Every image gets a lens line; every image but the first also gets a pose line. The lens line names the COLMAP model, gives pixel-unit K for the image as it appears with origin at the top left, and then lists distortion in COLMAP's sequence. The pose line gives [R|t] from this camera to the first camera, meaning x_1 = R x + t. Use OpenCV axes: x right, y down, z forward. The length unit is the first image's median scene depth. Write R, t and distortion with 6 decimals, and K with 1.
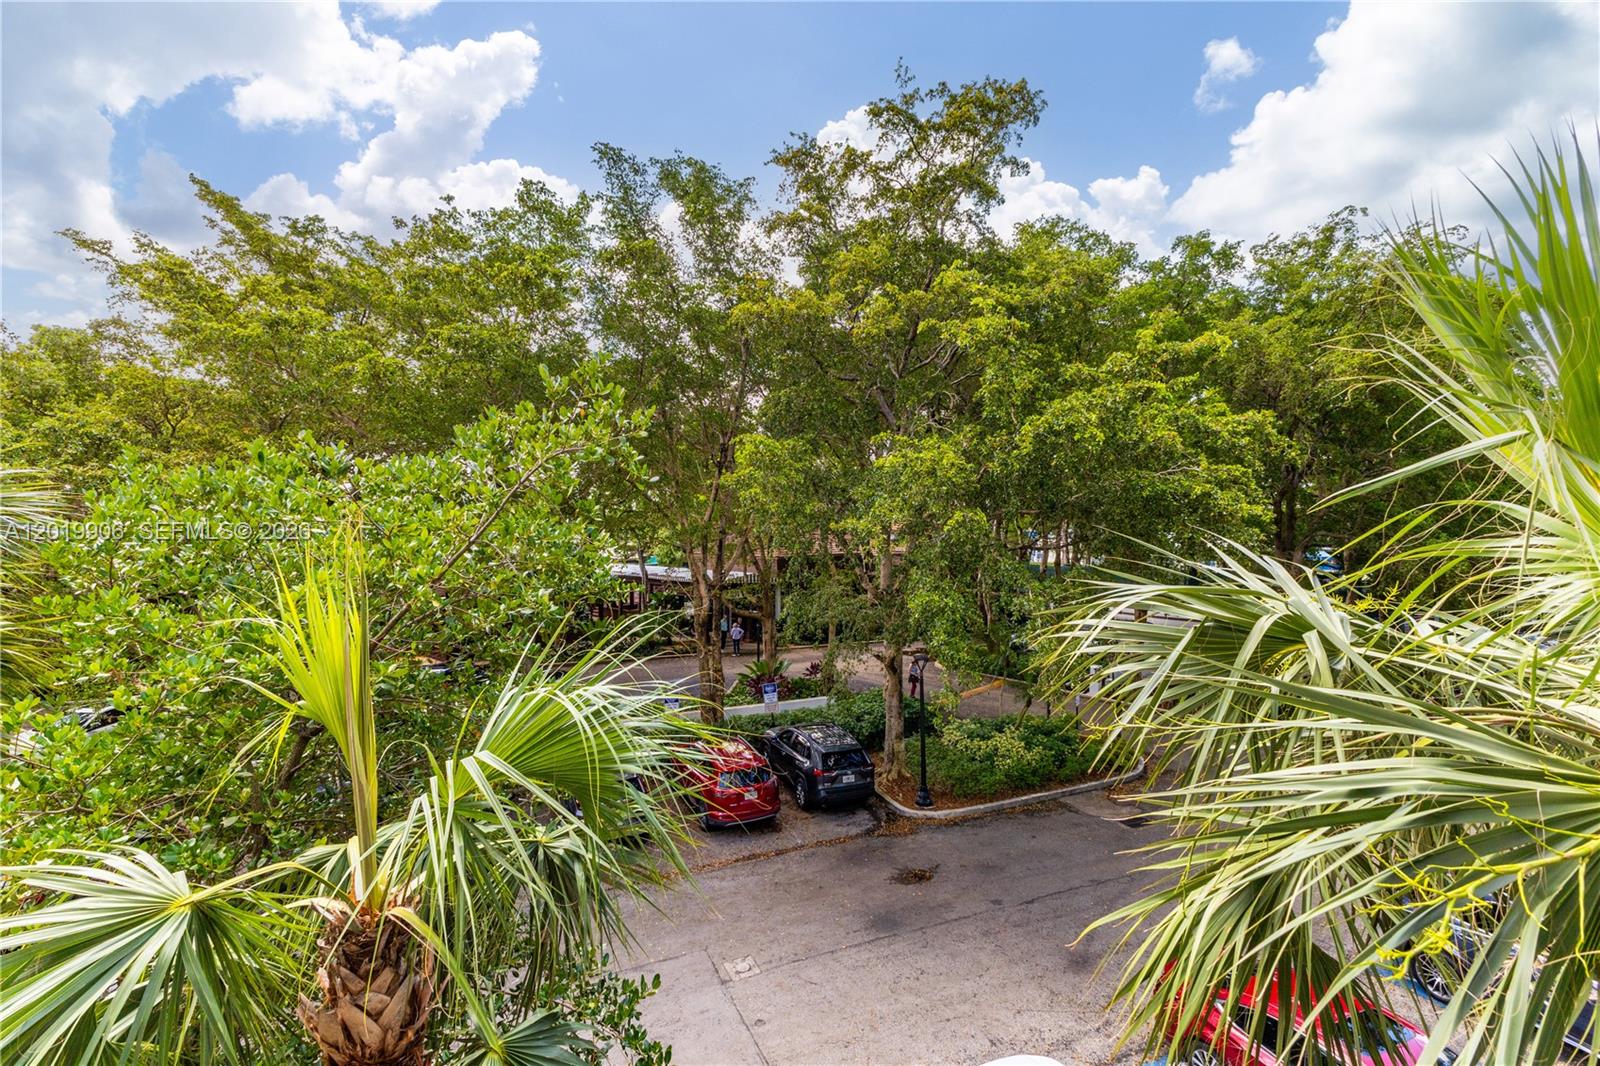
lens RADIAL K [[700.7, 0, 815.1], [0, 700.7, 527.8], [0, 0, 1]] dist [0.002999, -0.001329]
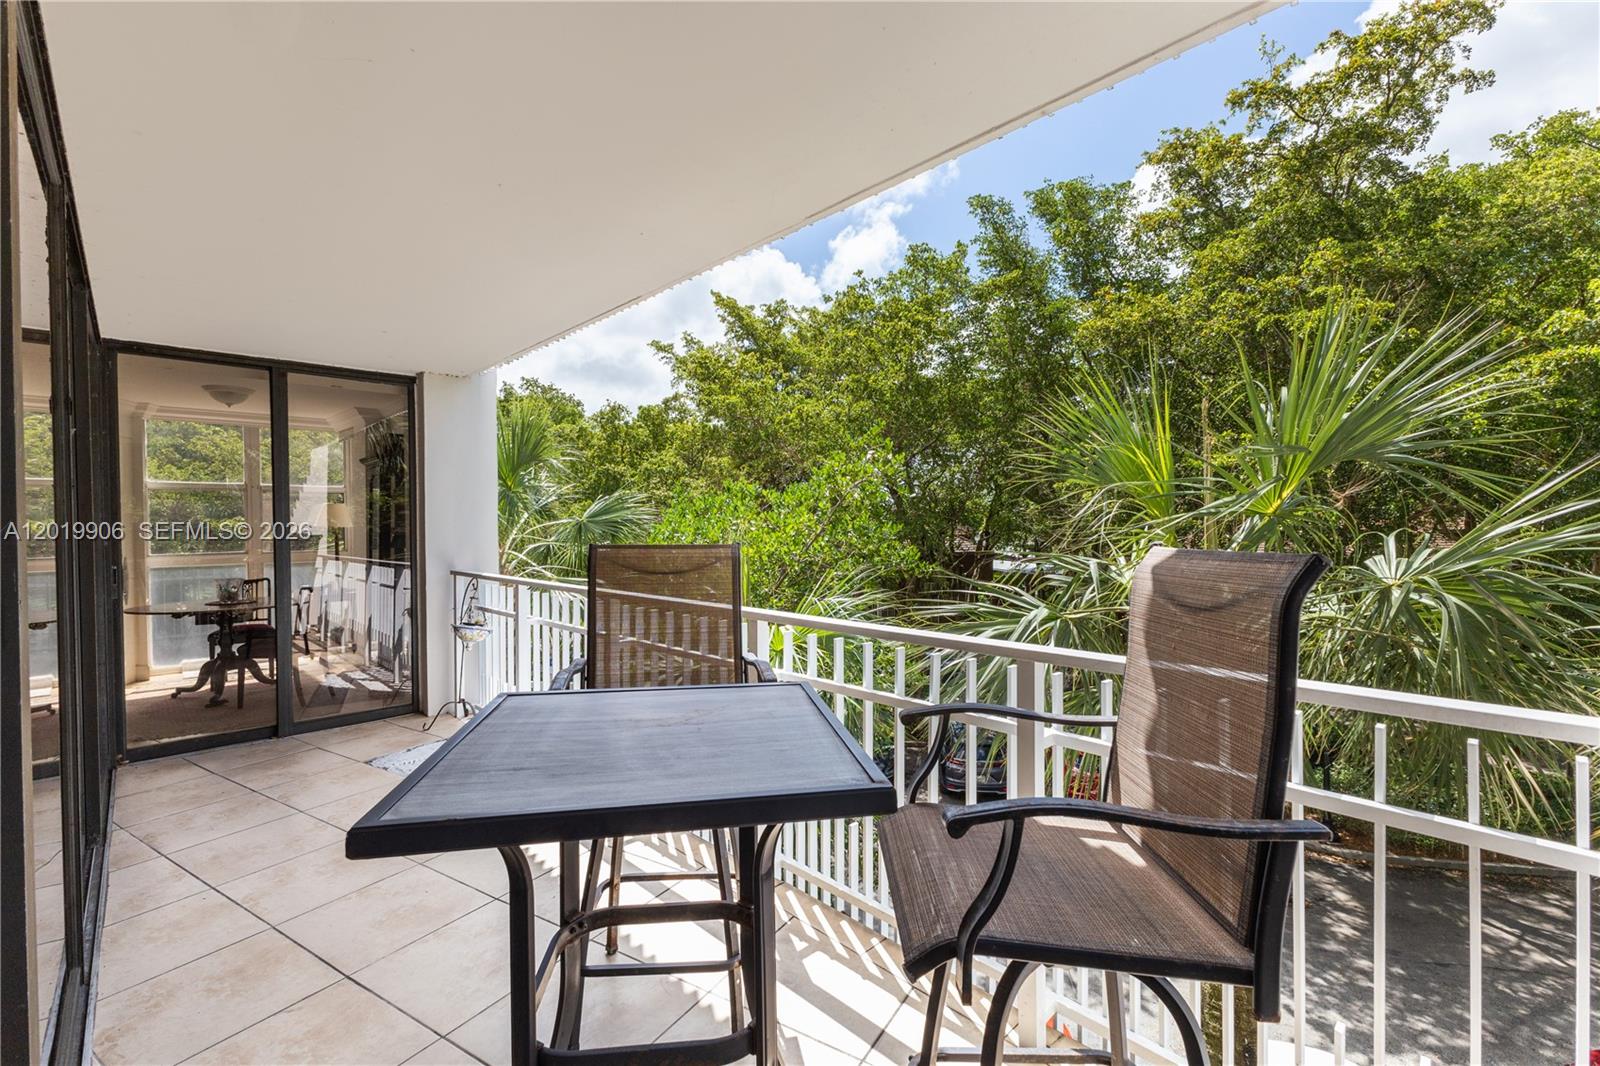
lens RADIAL K [[700.7, 0, 800.7], [0, 700.7, 524.0], [0, 0, 1]] dist [0.002999, -0.001329]
pose [[0.819005, -0.000970, -0.573785, 0.124895], [-0.002143, 0.999986, -0.004750, 0.000730], [0.573782, 0.005120, 0.818992, -0.114014]]
